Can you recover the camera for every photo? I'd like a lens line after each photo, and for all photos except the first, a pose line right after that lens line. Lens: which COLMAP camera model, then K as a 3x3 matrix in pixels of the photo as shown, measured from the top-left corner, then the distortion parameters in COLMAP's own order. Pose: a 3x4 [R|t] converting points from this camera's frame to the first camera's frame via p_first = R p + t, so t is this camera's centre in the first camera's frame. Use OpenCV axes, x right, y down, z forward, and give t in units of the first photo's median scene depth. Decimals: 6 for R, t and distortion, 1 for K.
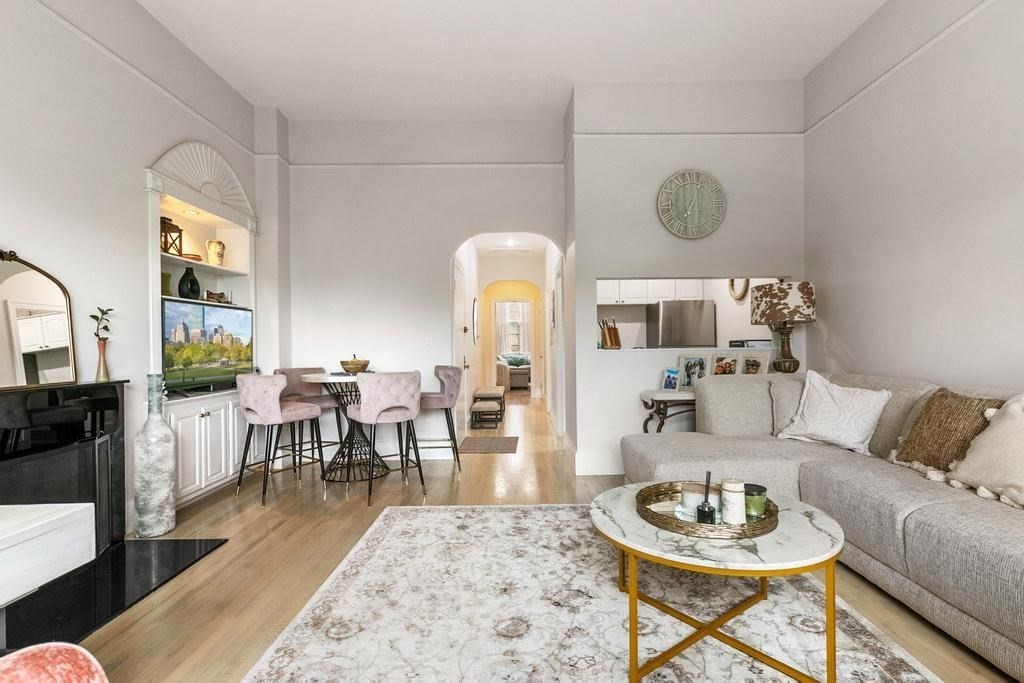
lens RADIAL K [[513.5, 0, 508.8], [0, 513.5, 341.0], [0, 0, 1]] dist [0.000829, 0.000062]
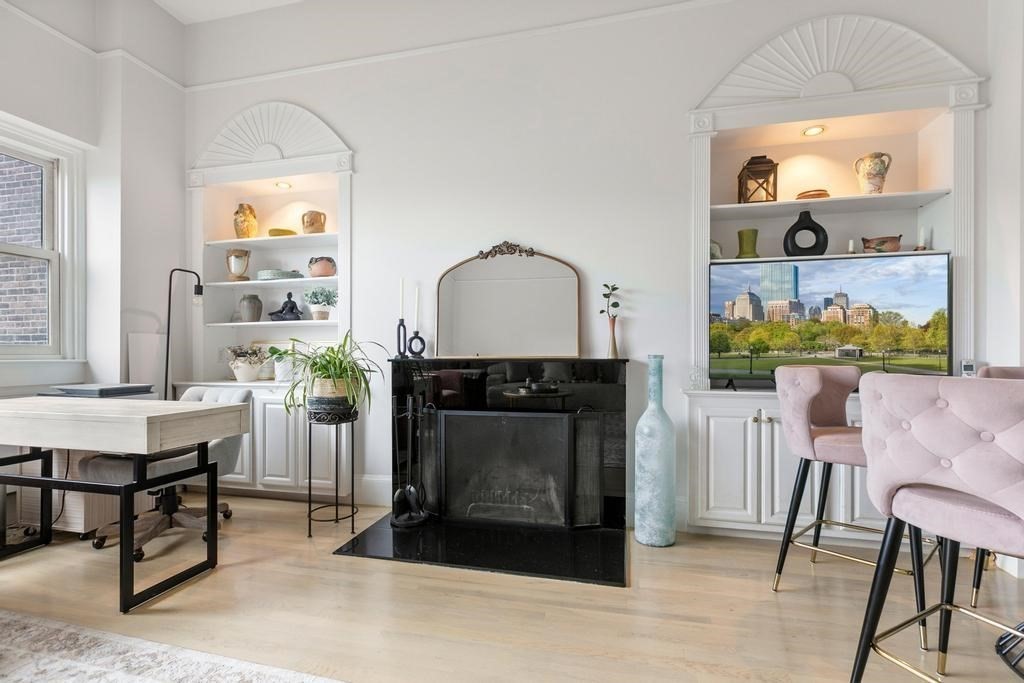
lens RADIAL K [[461.6, 0, 517.1], [0, 461.6, 351.6], [0, 0, 1]] dist [0.002454, -0.000385]
pose [[-0.215107, 0.014196, -0.976487, 0.071762], [0.004309, 0.999898, 0.013587, 0.033068], [0.976581, -0.001285, -0.215147, 0.701121]]
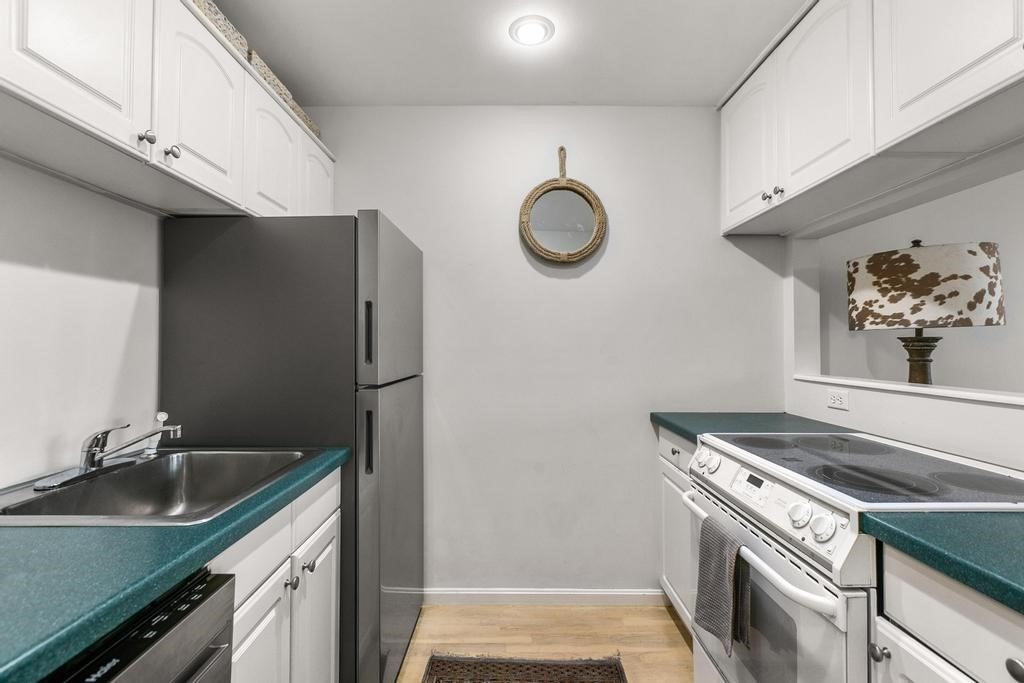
lens RADIAL K [[467.7, 0, 510.6], [0, 467.7, 335.9], [0, 0, 1]] dist [0.002932, 0.000323]
pose [[-0.025113, 0.031378, 0.999192, 0.082740], [-0.001679, 0.999505, -0.031430, -0.011919], [-0.999683, -0.002467, -0.025048, 1.291555]]
